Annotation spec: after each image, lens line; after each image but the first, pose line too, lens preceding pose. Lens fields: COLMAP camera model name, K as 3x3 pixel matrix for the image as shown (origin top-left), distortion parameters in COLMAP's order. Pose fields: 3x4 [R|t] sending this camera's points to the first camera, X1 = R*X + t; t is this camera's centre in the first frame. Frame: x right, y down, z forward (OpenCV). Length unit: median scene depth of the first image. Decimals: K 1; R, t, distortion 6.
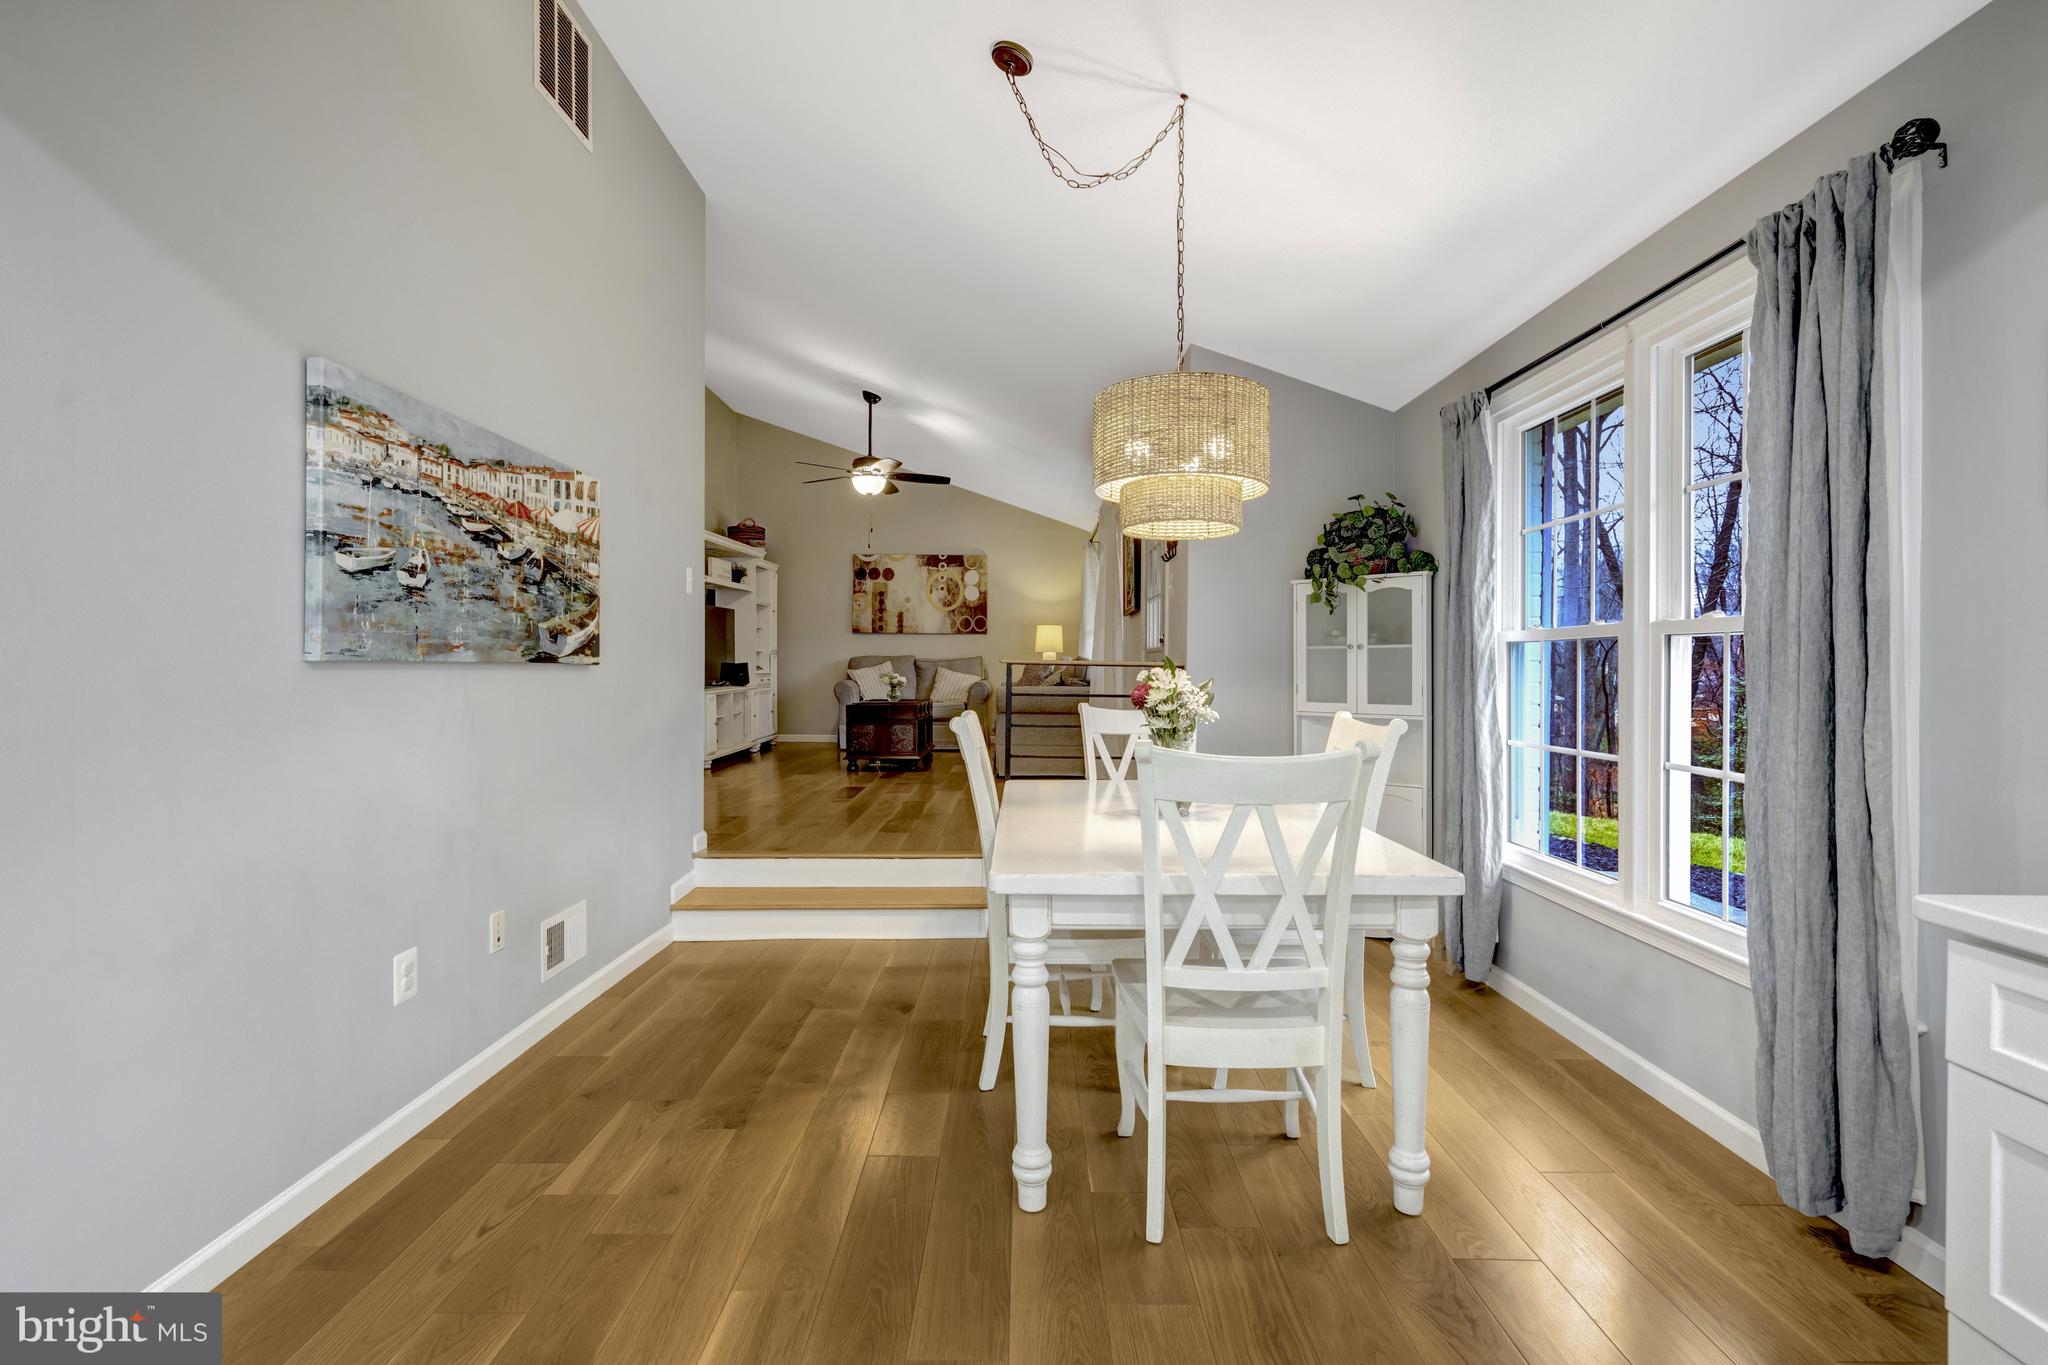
lens RADIAL K [[943.2, 0, 1026.7], [0, 943.2, 670.0], [0, 0, 1]] dist [-0.001275, -0.000172]
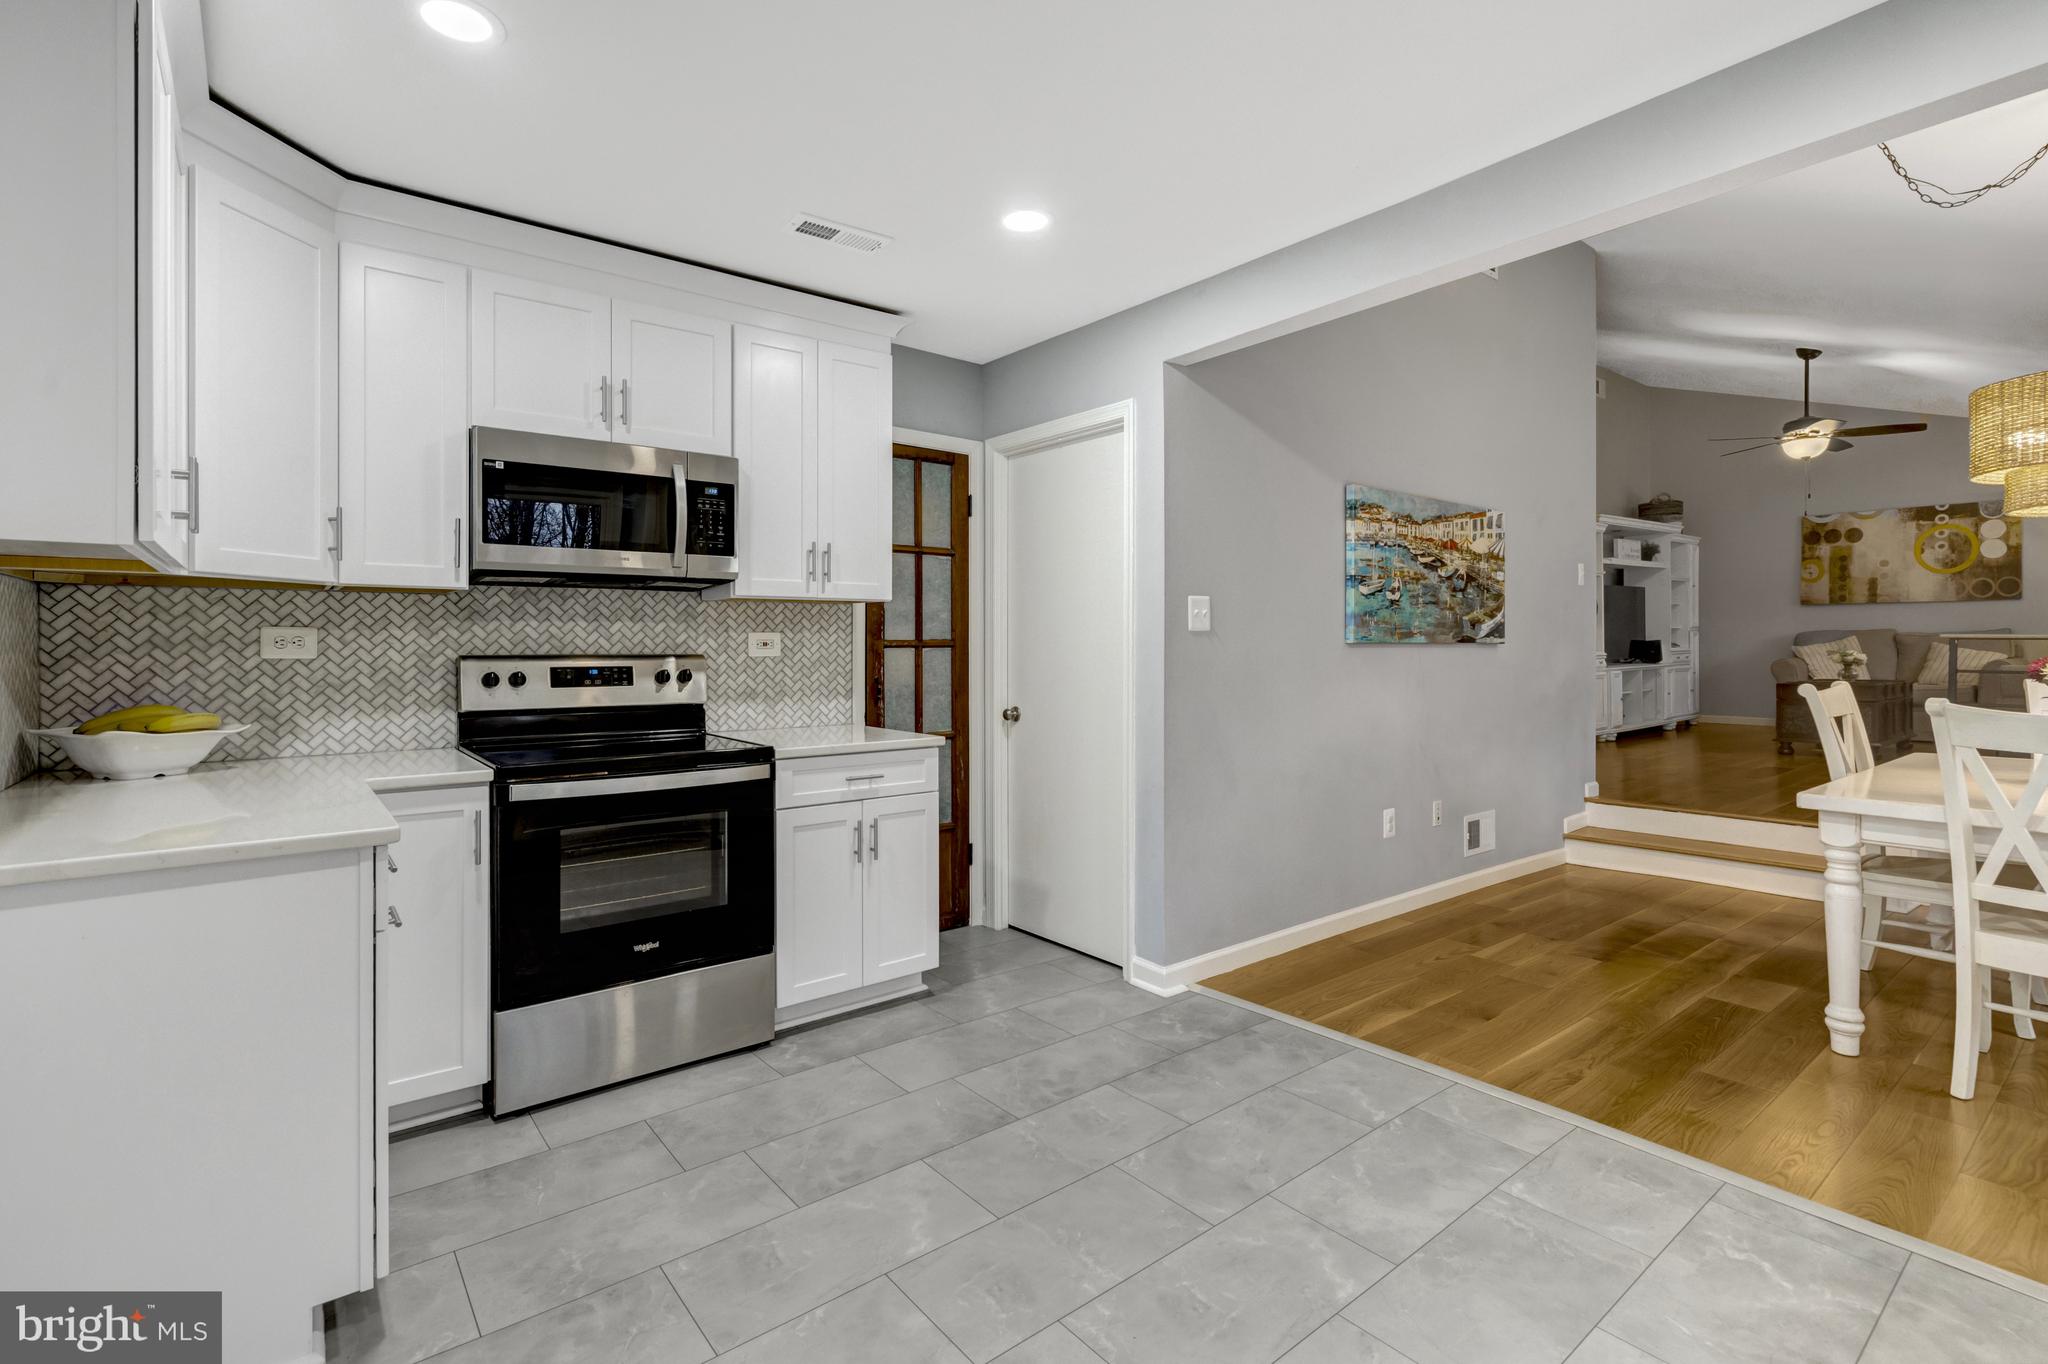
lens RADIAL K [[943.2, 0, 991.3], [0, 943.2, 653.6], [0, 0, 1]] dist [-0.001275, -0.000172]
pose [[0.601355, 0.000048, -0.798982, 0.259159], [0.004063, 0.999987, 0.003119, 0.002336], [0.798972, -0.005122, 0.601347, -0.564911]]
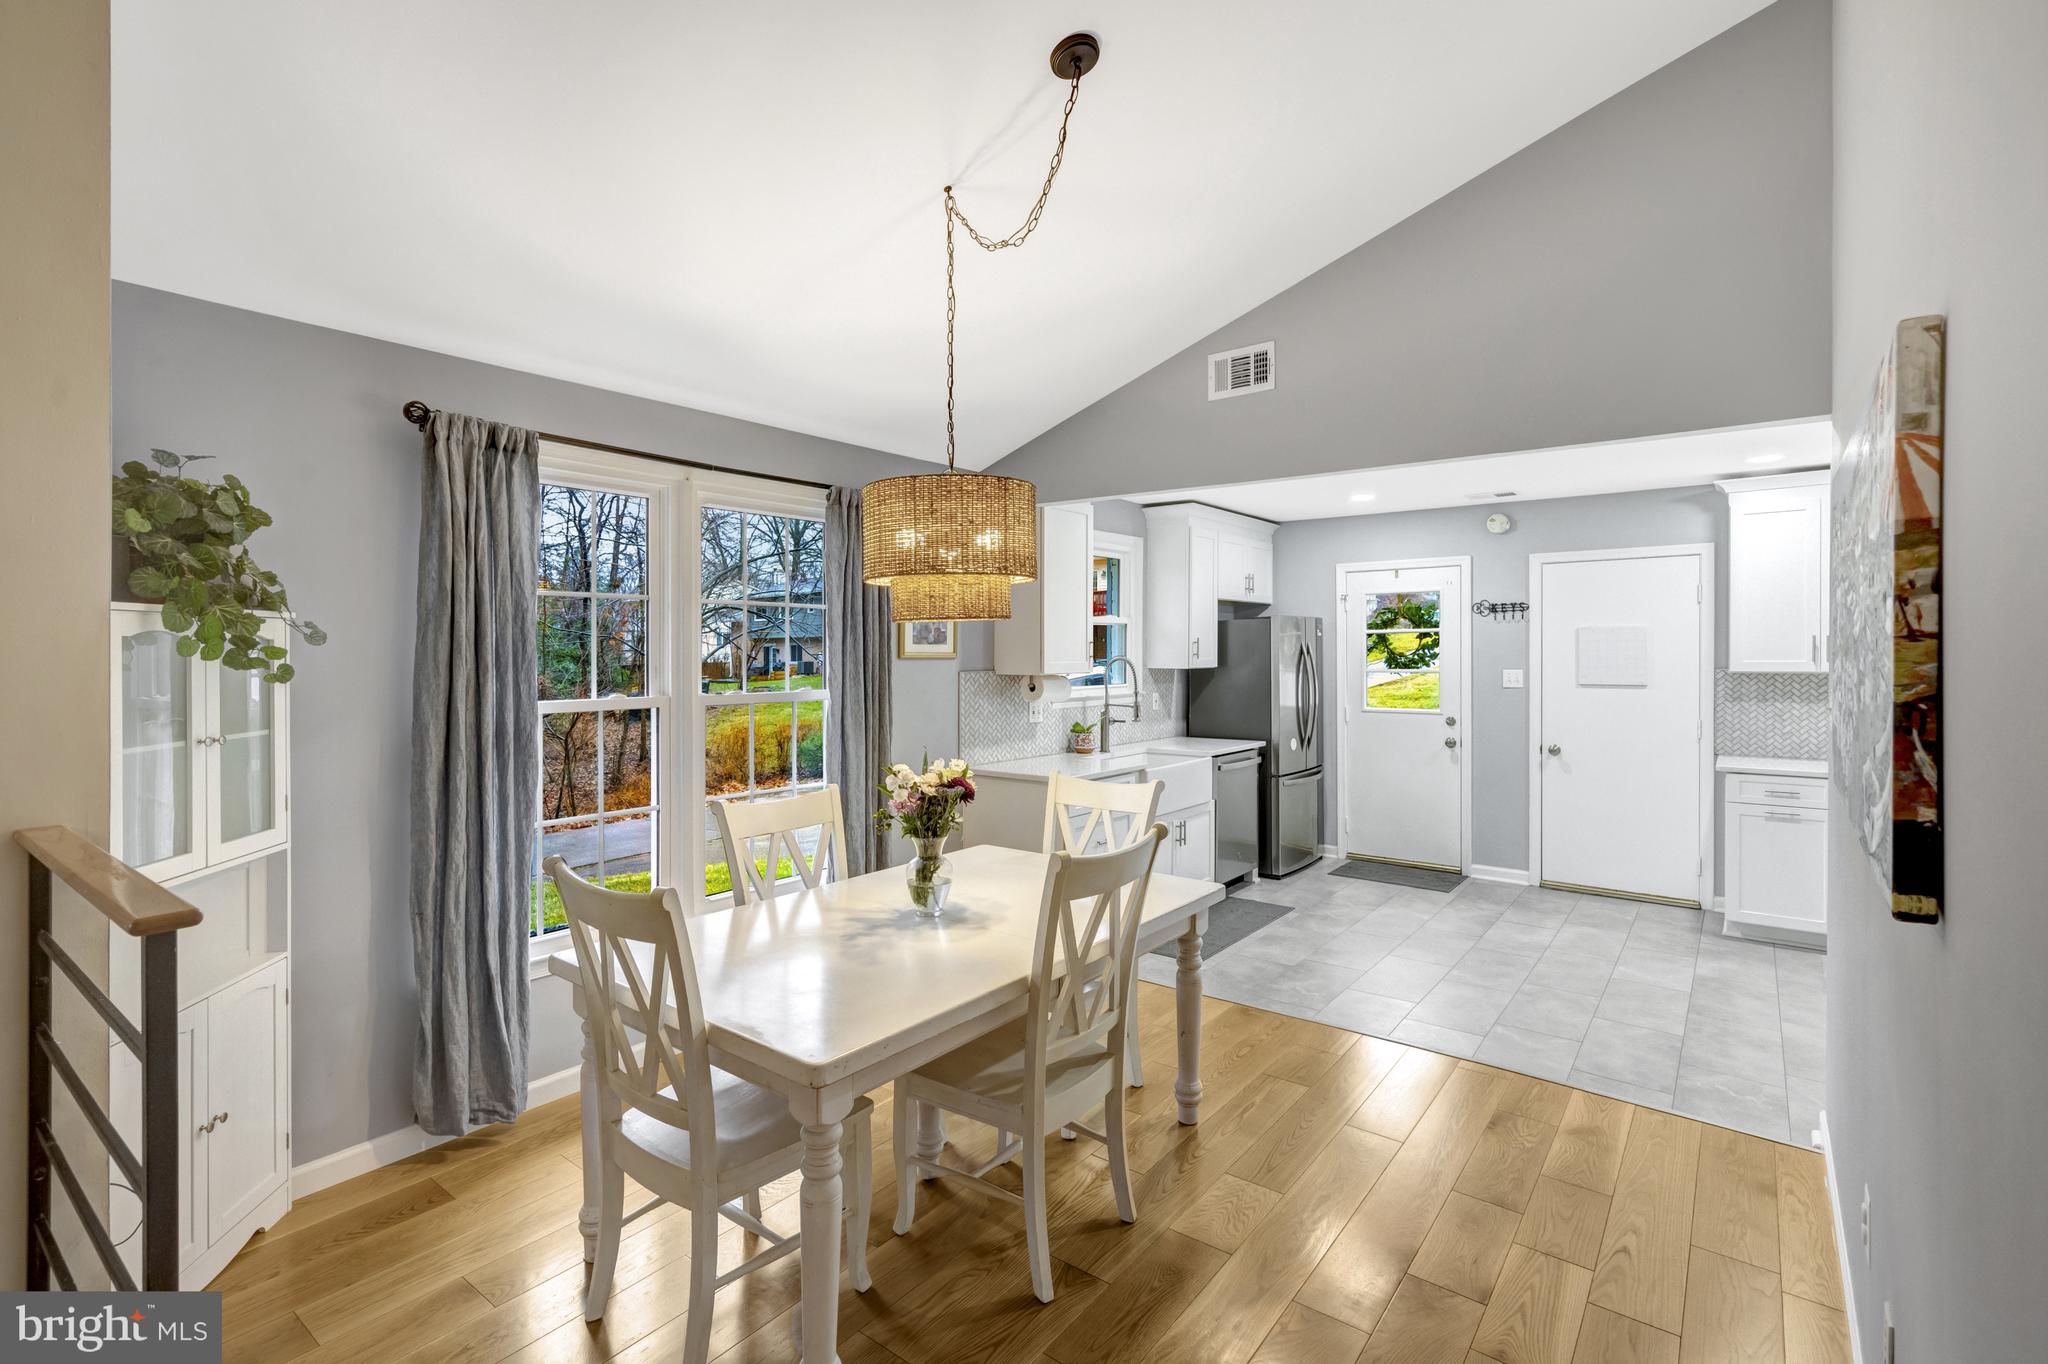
lens RADIAL K [[943.2, 0, 1011.3], [0, 943.2, 653.2], [0, 0, 1]] dist [-0.001275, -0.000172]
pose [[-0.788383, 0.003178, 0.615176, -0.523587], [0.005603, 0.999982, 0.002016, -0.115317], [-0.615159, 0.005036, -0.788387, 1.799536]]
